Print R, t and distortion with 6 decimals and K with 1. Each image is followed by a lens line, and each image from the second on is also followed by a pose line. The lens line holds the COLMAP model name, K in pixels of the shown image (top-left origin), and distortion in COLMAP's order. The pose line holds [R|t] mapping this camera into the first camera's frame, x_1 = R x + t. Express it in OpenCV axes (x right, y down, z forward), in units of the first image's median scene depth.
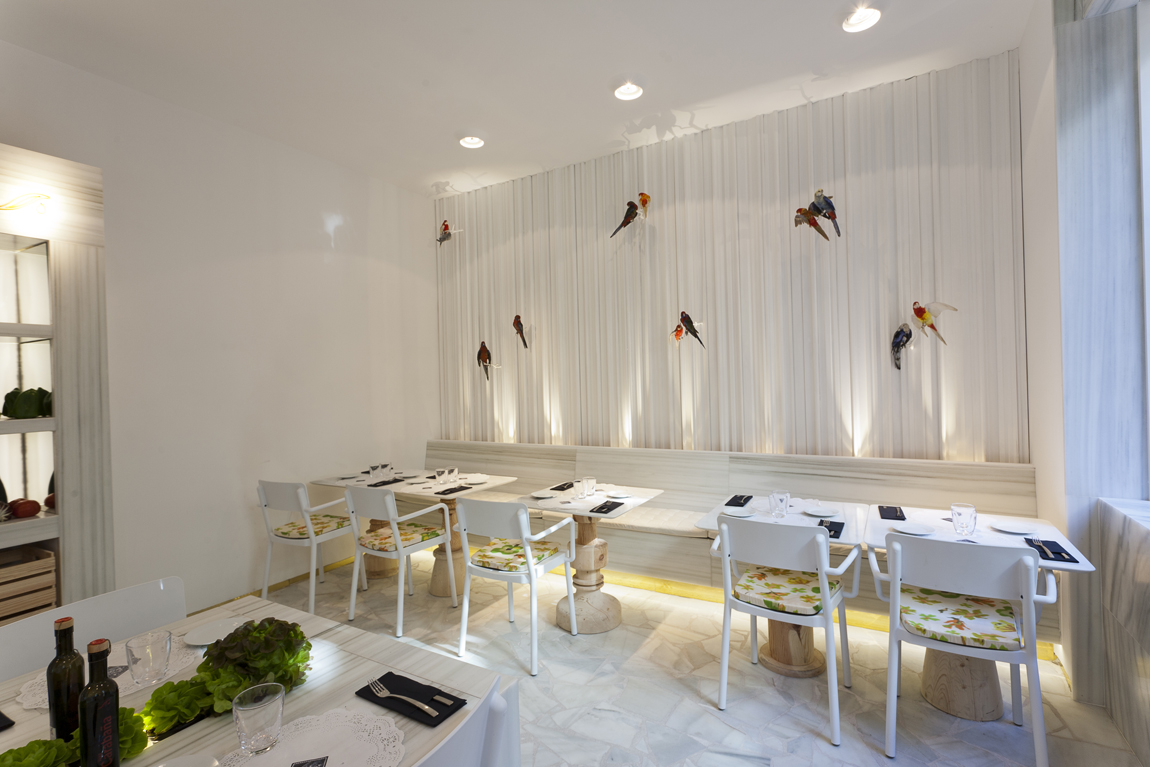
lens RADIAL K [[547.4, 0, 575.0], [0, 547.4, 383.5], [0, 0, 1]] dist [-0.000027, 0.000782]
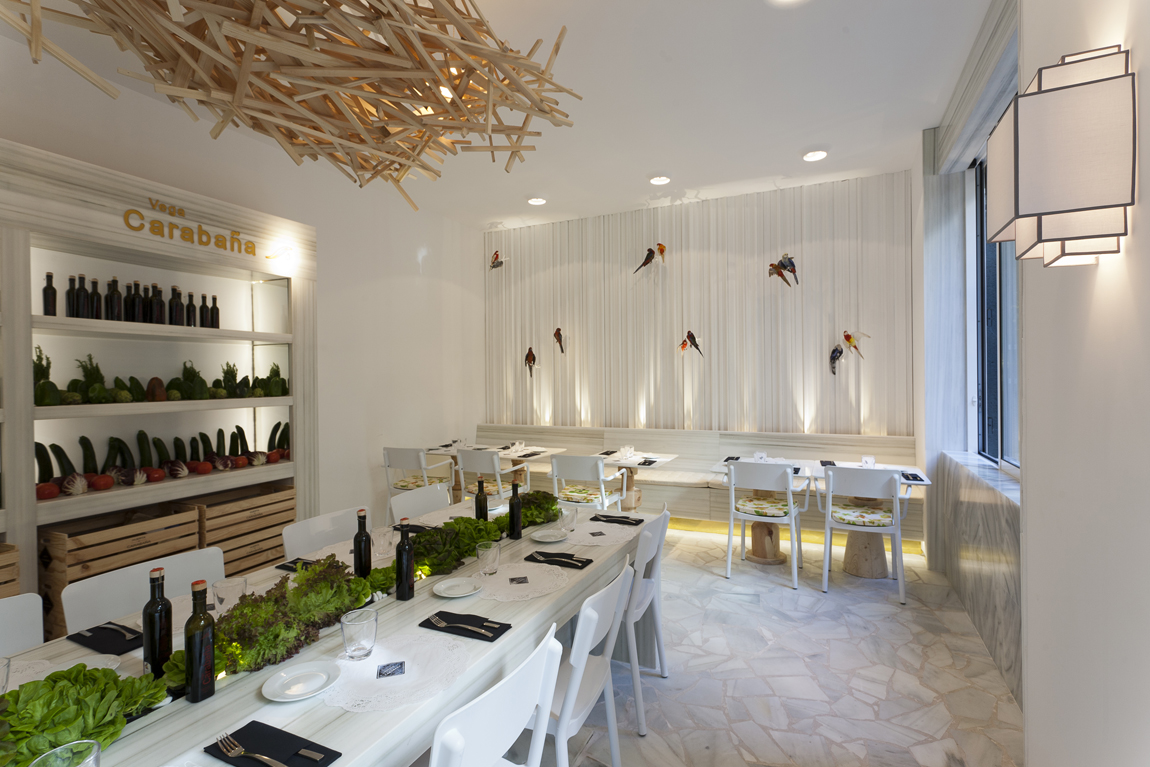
lens RADIAL K [[547.4, 0, 575.0], [0, 547.4, 383.5], [0, 0, 1]] dist [-0.000027, 0.000782]
pose [[0.996064, 0.016798, 0.087031, -0.234556], [-0.016889, 0.999857, 0.000310, 0.009812], [-0.087014, -0.001778, 0.996206, -0.411849]]
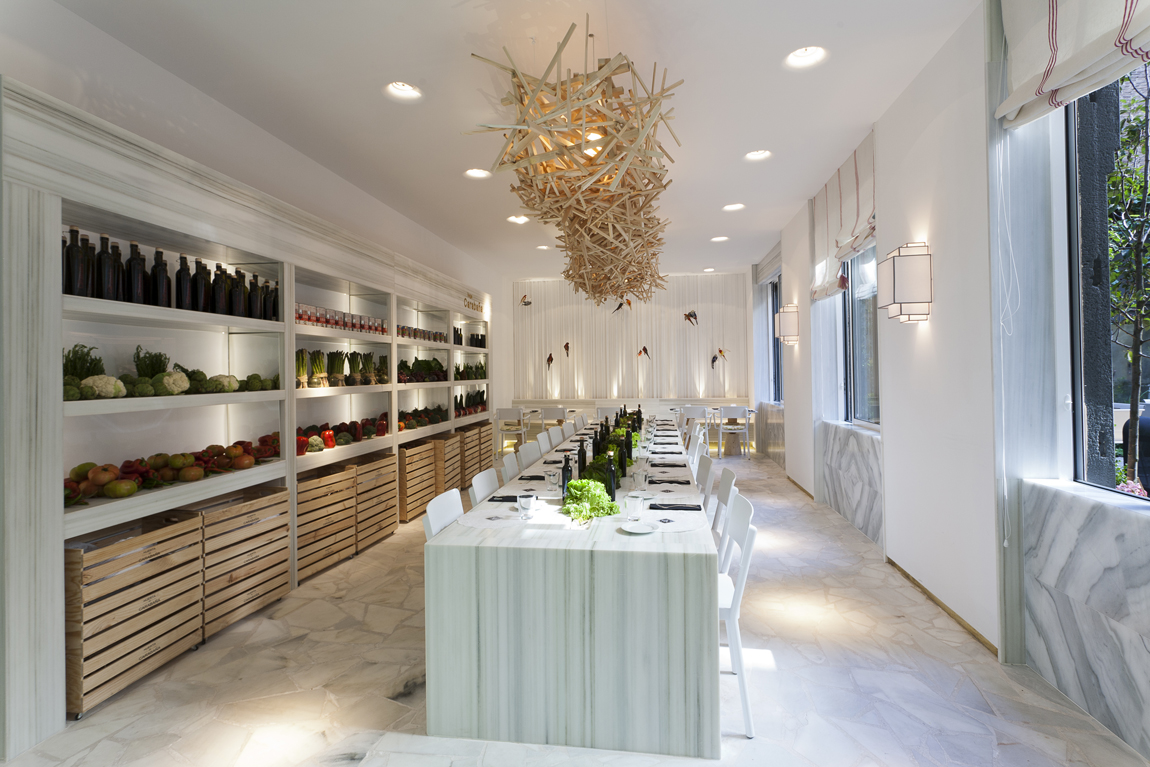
lens RADIAL K [[569.2, 0, 571.6], [0, 569.2, 369.7], [0, 0, 1]] dist [0.000684, 0.000245]
pose [[0.928050, 0.017888, 0.372027, -1.283604], [-0.009865, 0.999676, -0.023457, 0.059277], [-0.372326, 0.018099, 0.927926, -1.602005]]
